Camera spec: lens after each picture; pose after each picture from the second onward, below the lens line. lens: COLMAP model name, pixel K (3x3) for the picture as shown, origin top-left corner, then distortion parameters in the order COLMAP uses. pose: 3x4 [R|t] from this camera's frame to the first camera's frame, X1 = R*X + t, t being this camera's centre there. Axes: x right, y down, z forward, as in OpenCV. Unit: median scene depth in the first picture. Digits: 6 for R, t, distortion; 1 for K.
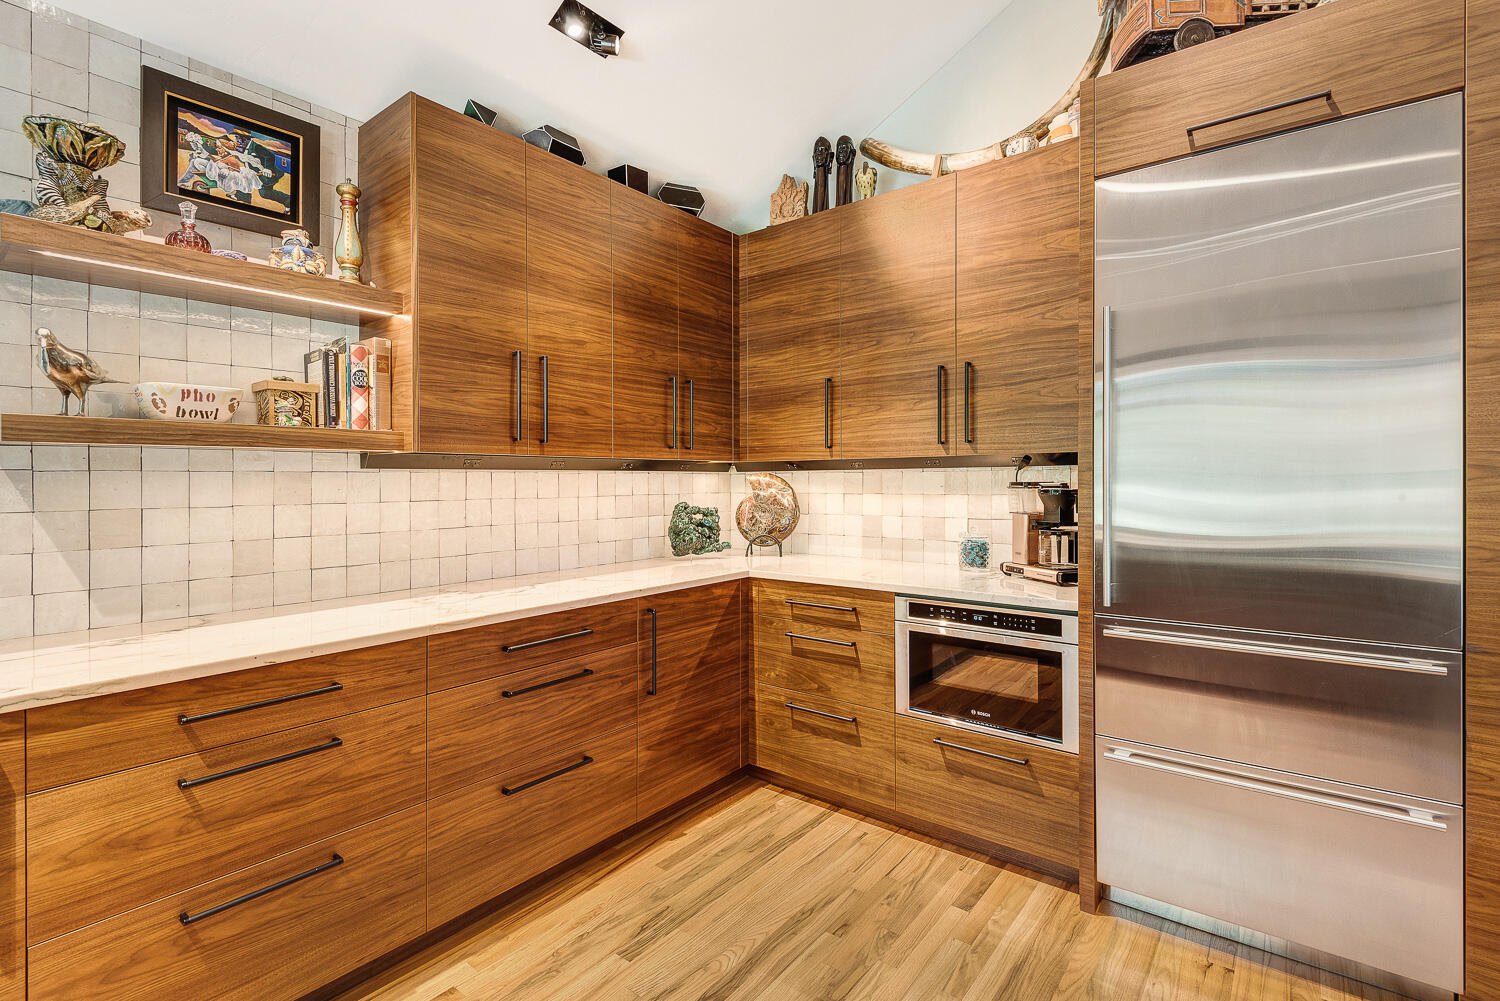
lens RADIAL K [[690.9, 0, 747.4], [0, 690.9, 487.0], [0, 0, 1]] dist [0.025922, -0.017323]
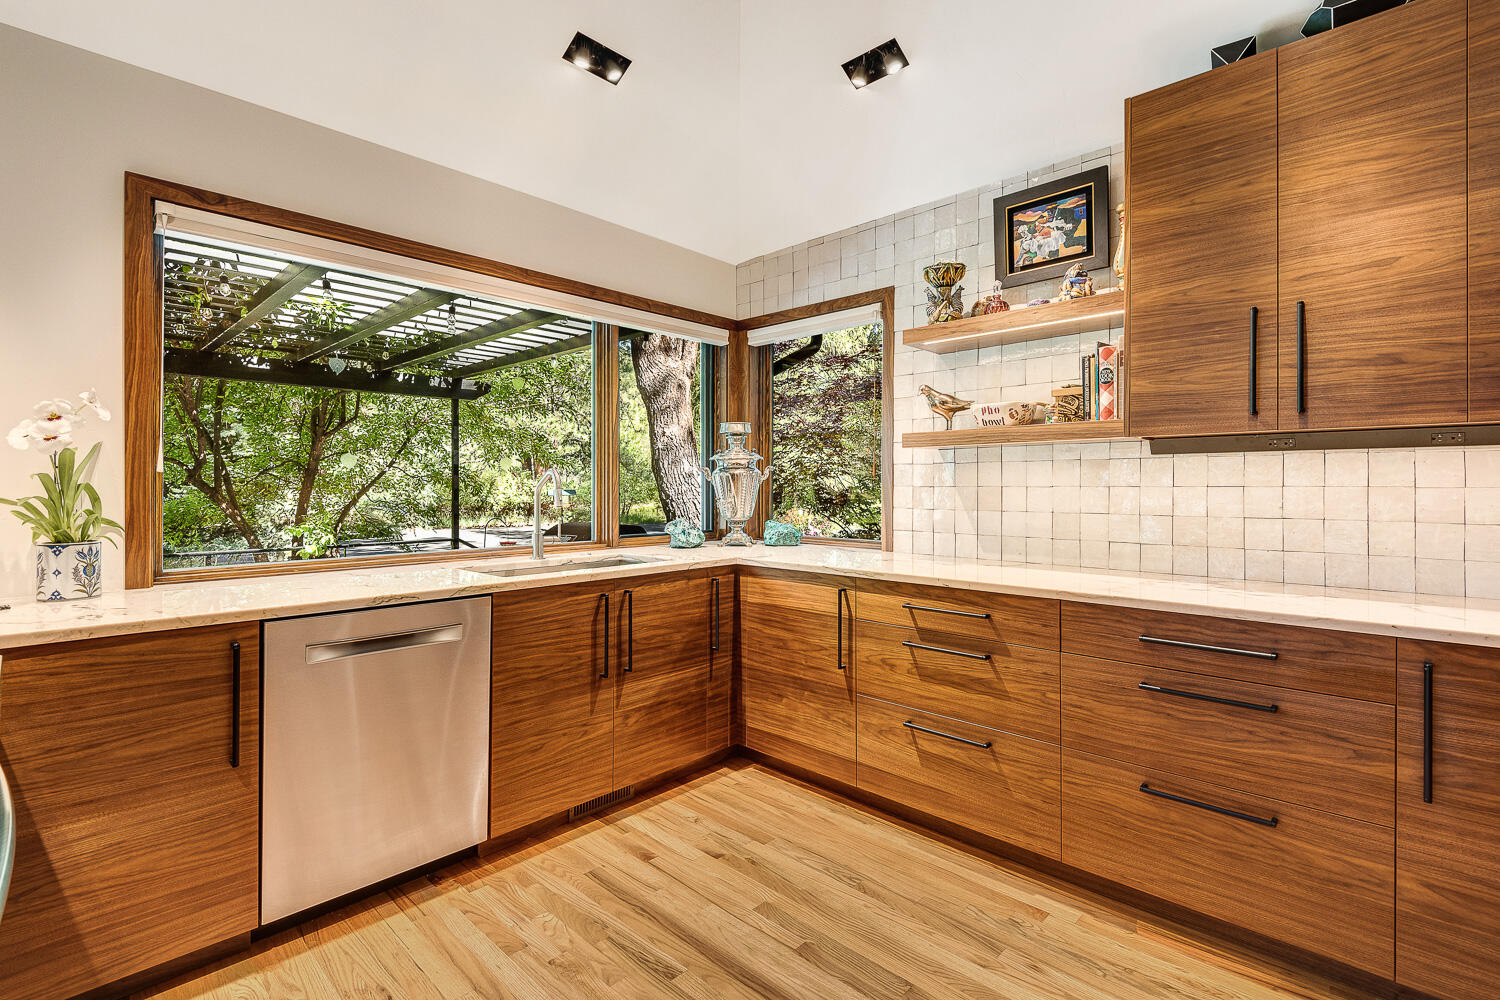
lens RADIAL K [[699.6, 0, 751.7], [0, 699.6, 482.4], [0, 0, 1]] dist [0.021365, -0.012119]
pose [[-0.085186, 0.001931, -0.996363, 0.634198], [-0.006579, 0.999975, 0.002500, 0.019255], [0.996343, 0.006768, -0.085171, 0.519204]]
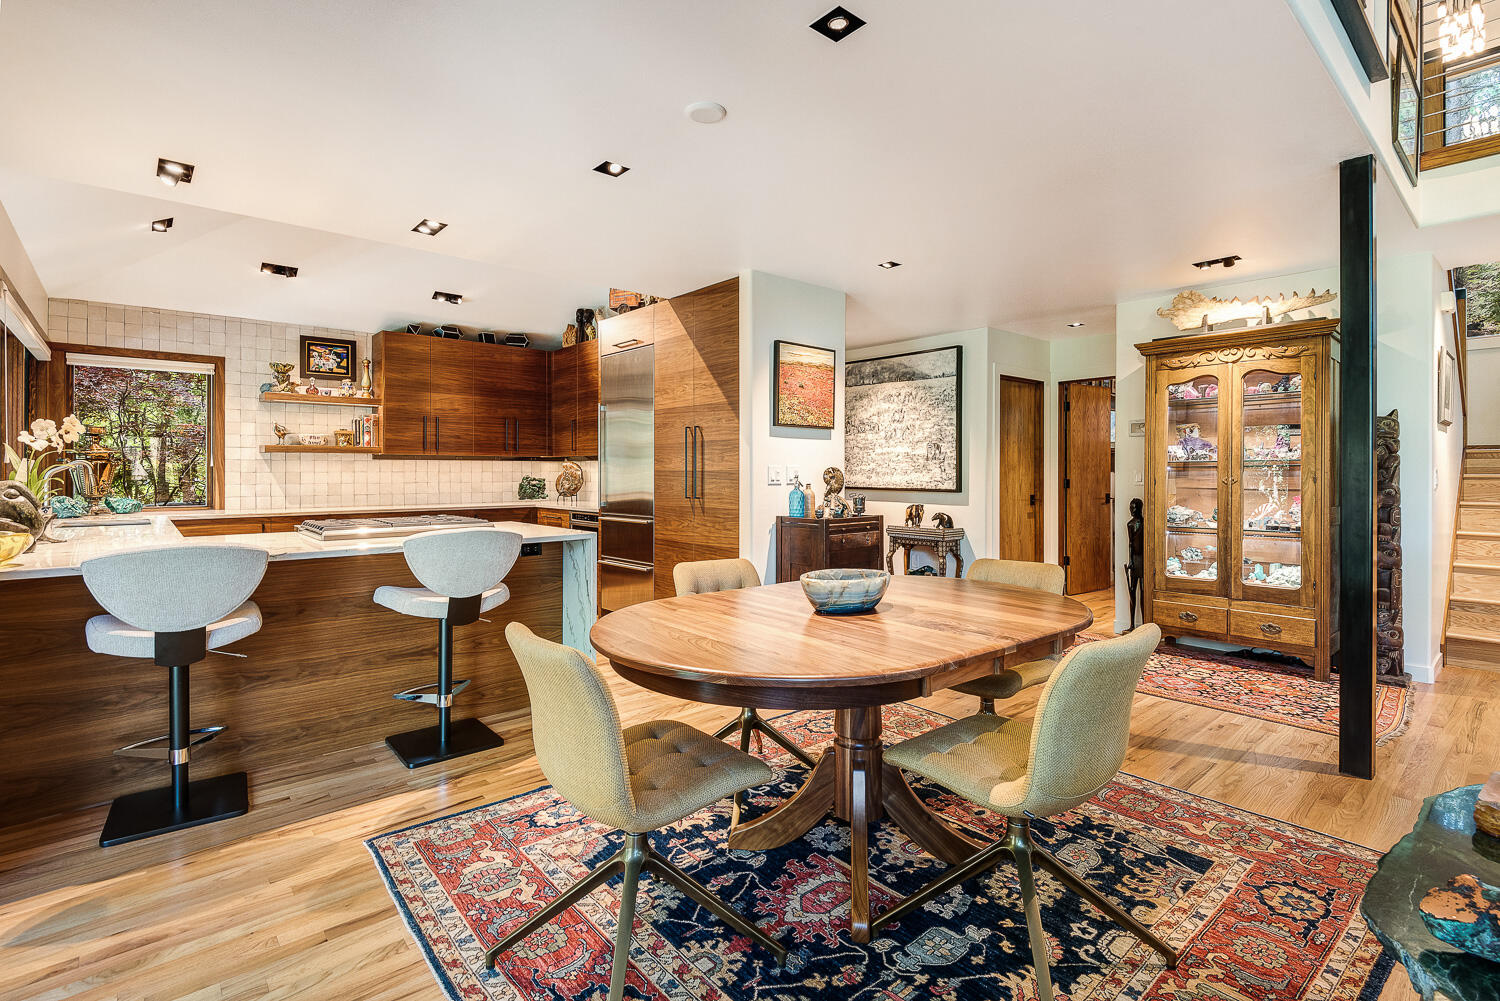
lens RADIAL K [[698.3, 0, 757.7], [0, 698.3, 479.8], [0, 0, 1]] dist [0.023670, -0.024779]
pose [[0.984973, 0.007490, -0.172544, 1.551659], [-0.006811, 0.999967, 0.004531, 0.032811], [0.172573, -0.003288, 0.984991, -1.600237]]
